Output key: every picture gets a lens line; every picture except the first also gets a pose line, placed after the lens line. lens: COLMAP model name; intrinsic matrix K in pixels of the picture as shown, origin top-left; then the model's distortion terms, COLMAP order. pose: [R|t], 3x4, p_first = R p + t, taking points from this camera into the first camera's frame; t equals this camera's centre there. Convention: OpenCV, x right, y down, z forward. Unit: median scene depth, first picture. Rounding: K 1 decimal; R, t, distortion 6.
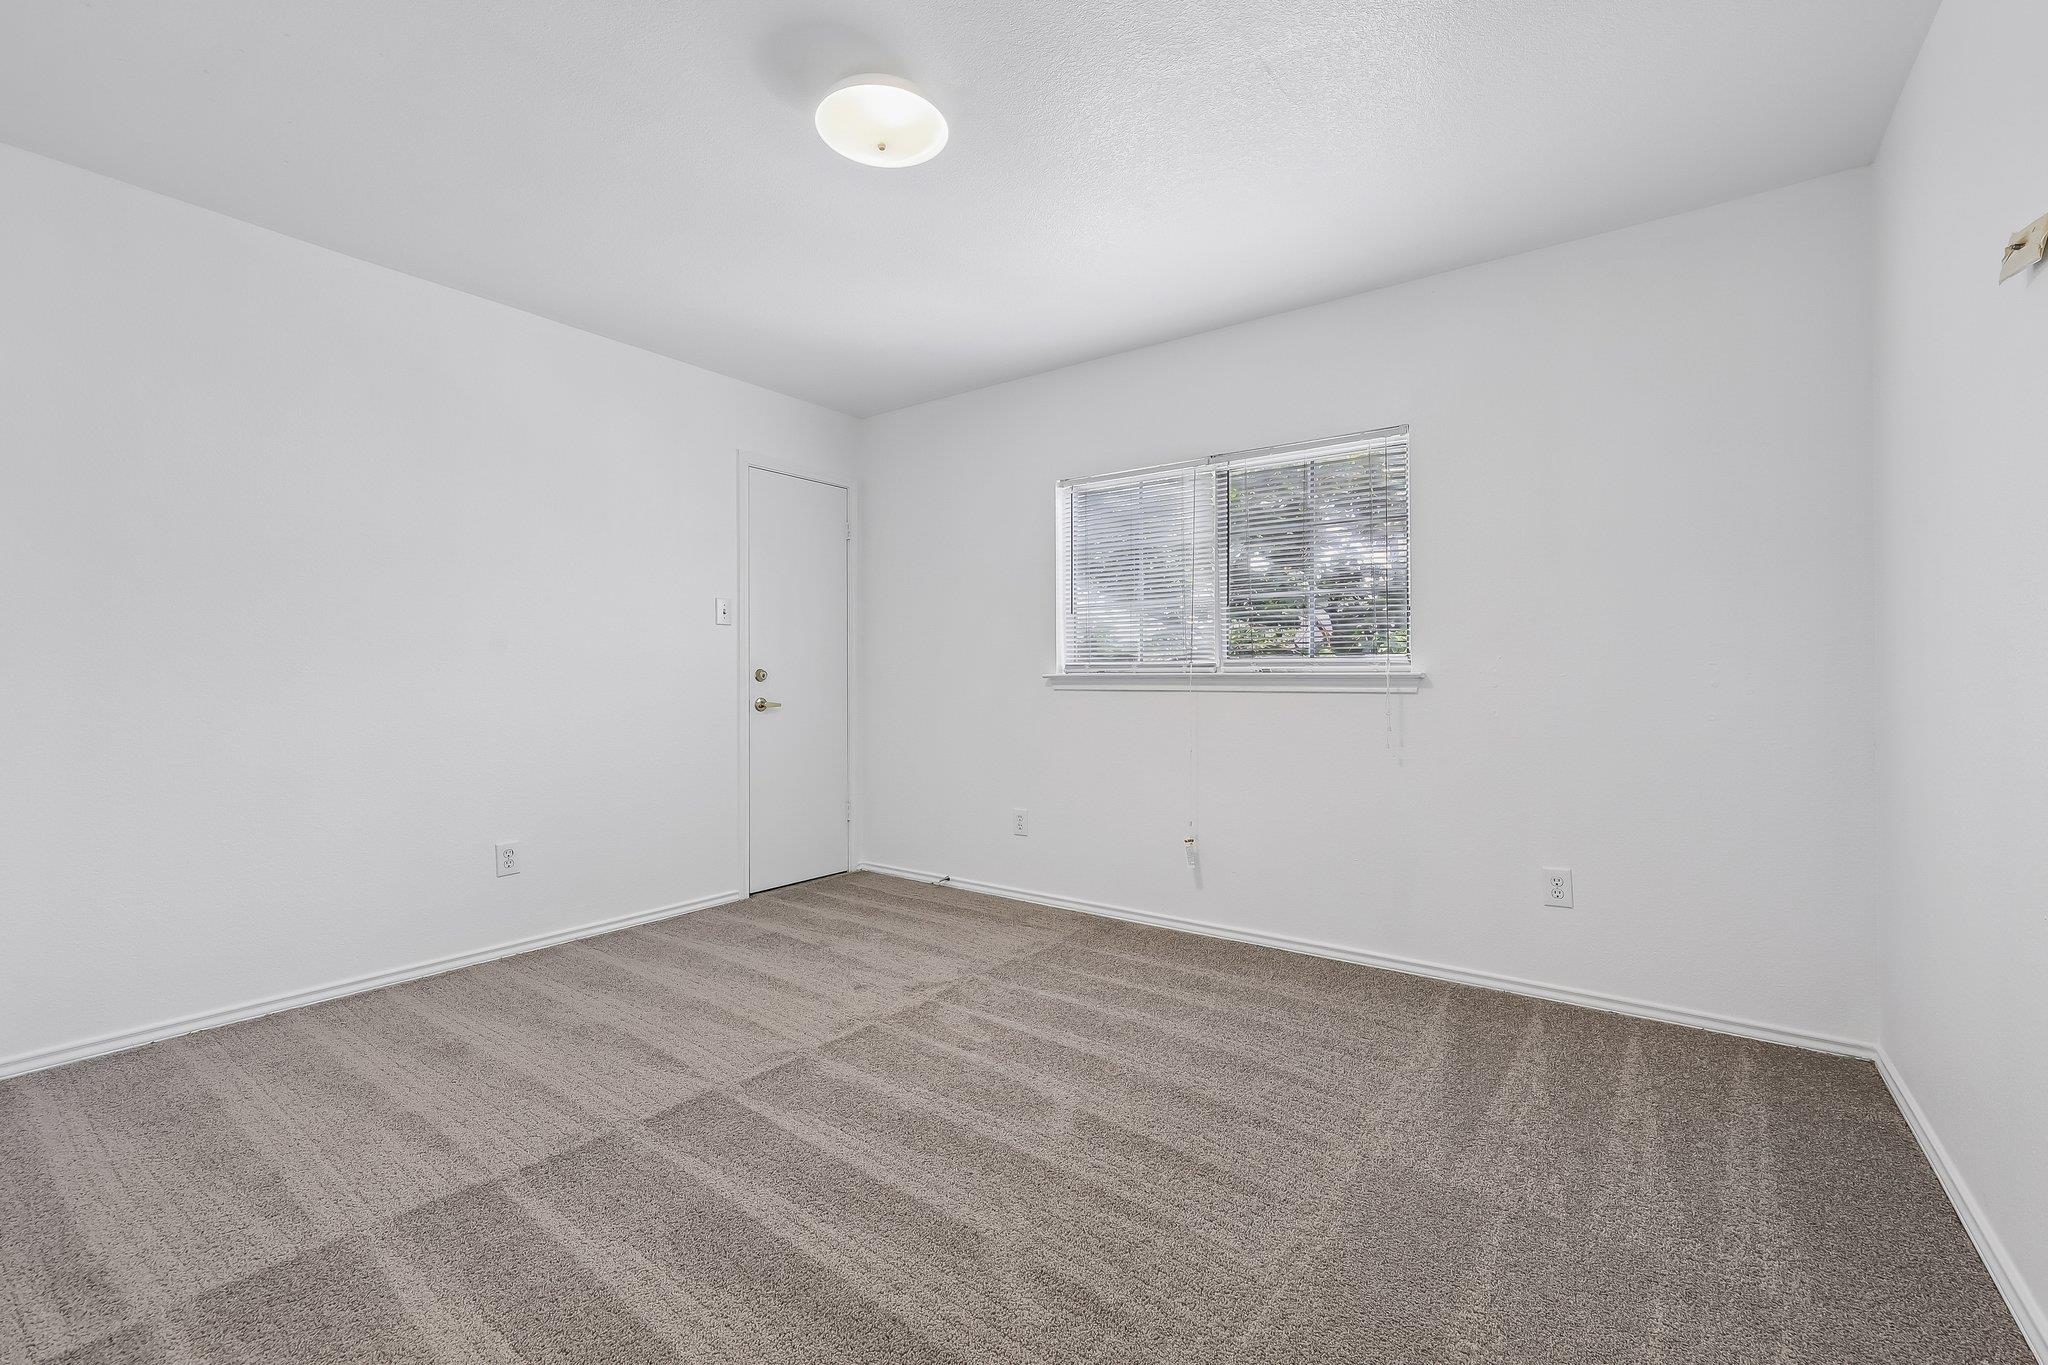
lens RADIAL K [[871.2, 0, 1023.8], [0, 871.2, 678.0], [0, 0, 1]] dist [-0.001791, -0.000046]
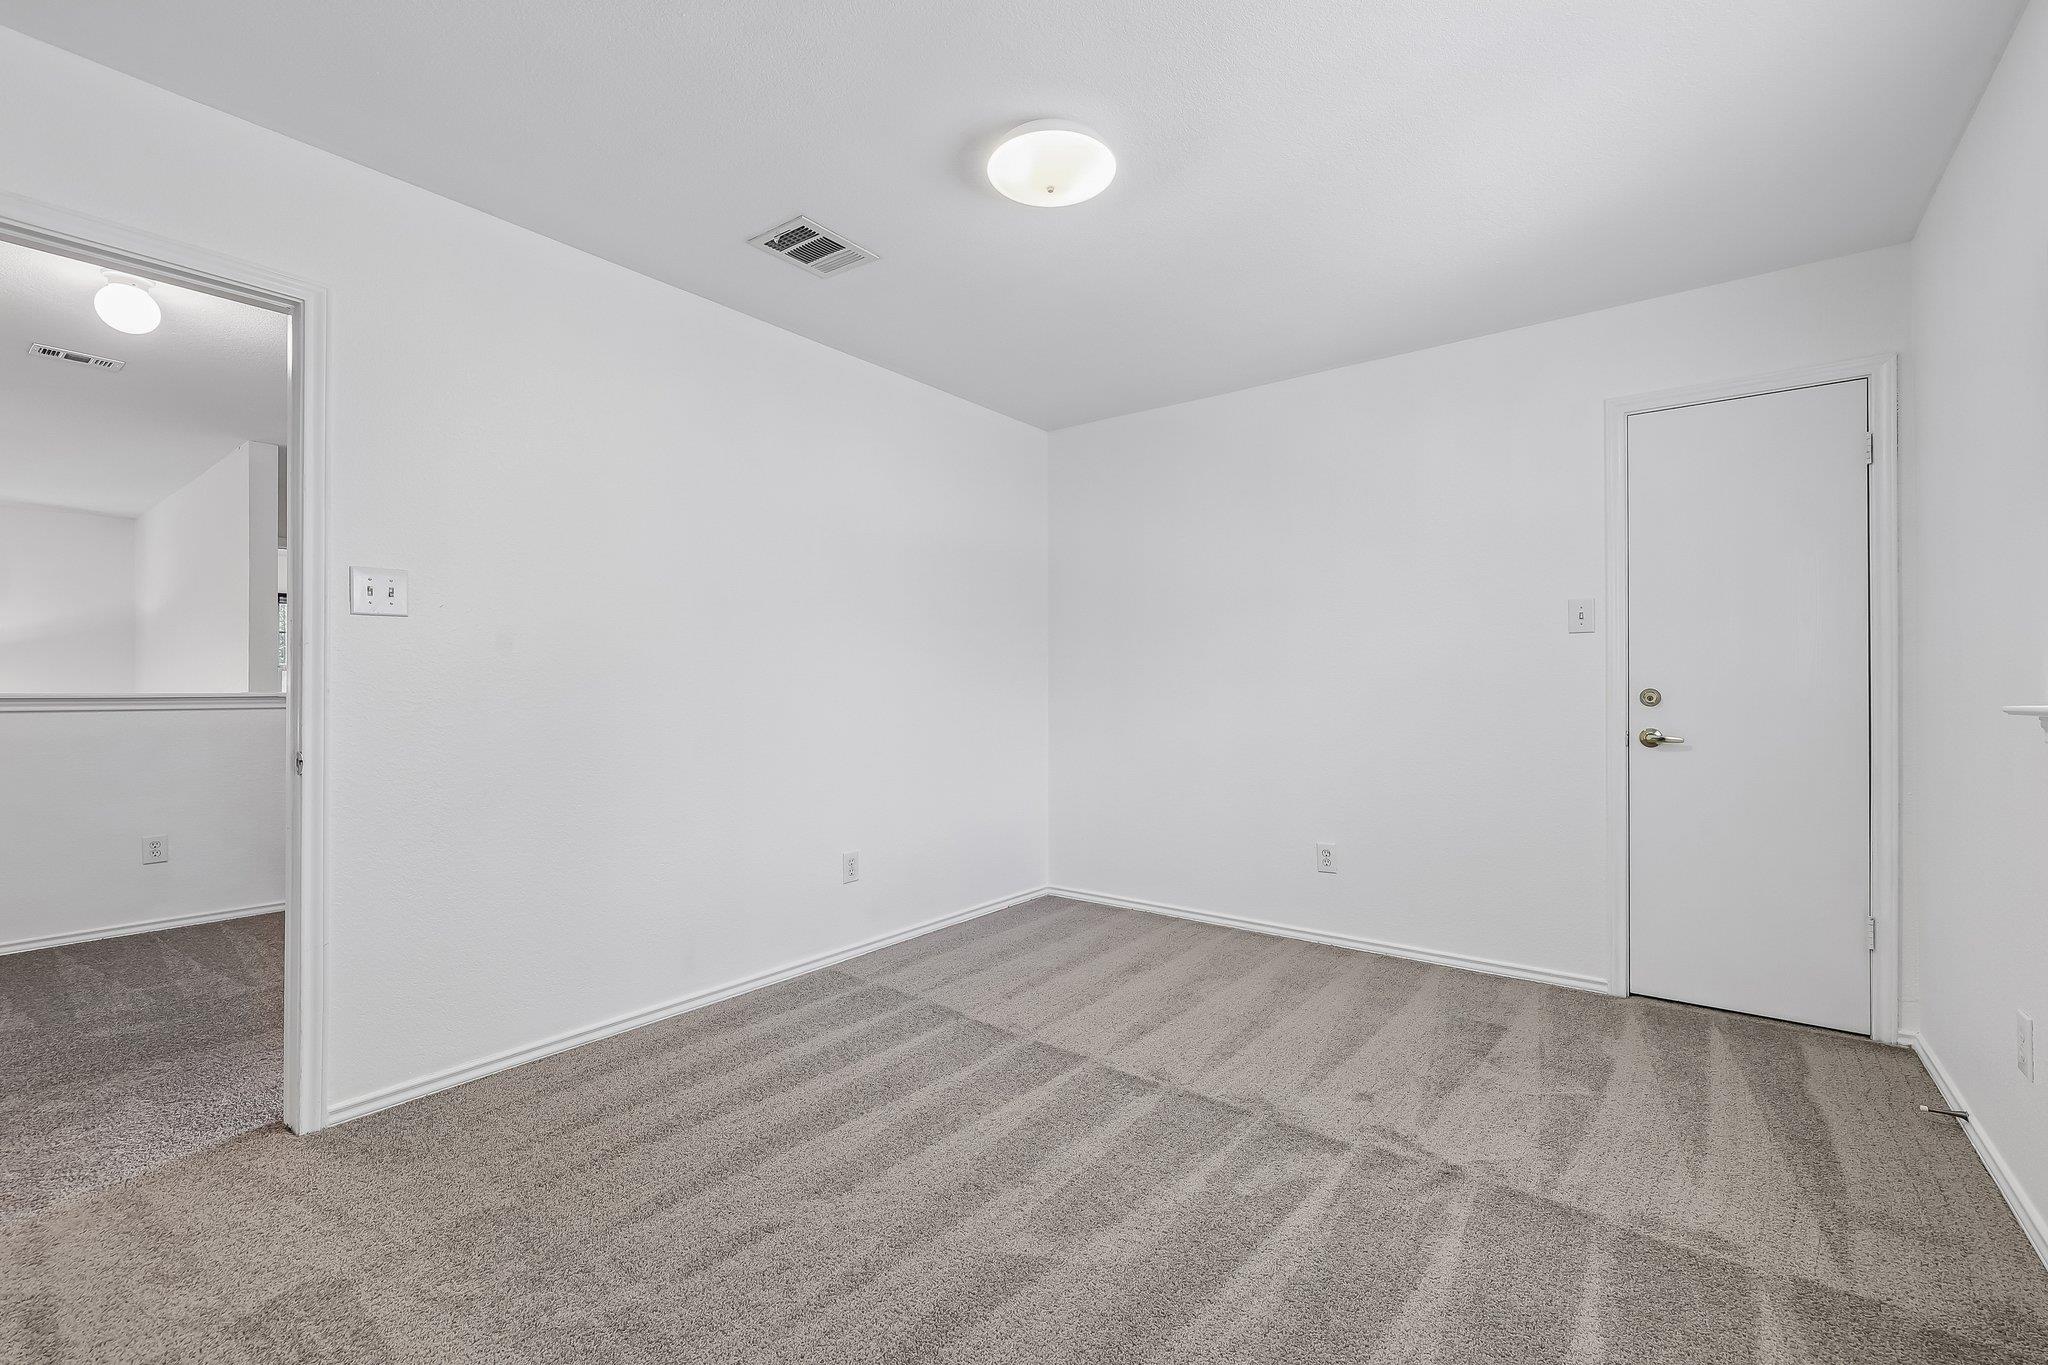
lens RADIAL K [[871.2, 0, 1023.8], [0, 871.2, 678.0], [0, 0, 1]] dist [-0.001791, -0.000046]
pose [[-0.013931, -0.004320, -0.999894, 0.644540], [-0.003094, 0.999986, -0.004277, -0.022788], [0.999898, 0.003034, -0.013944, 0.738191]]
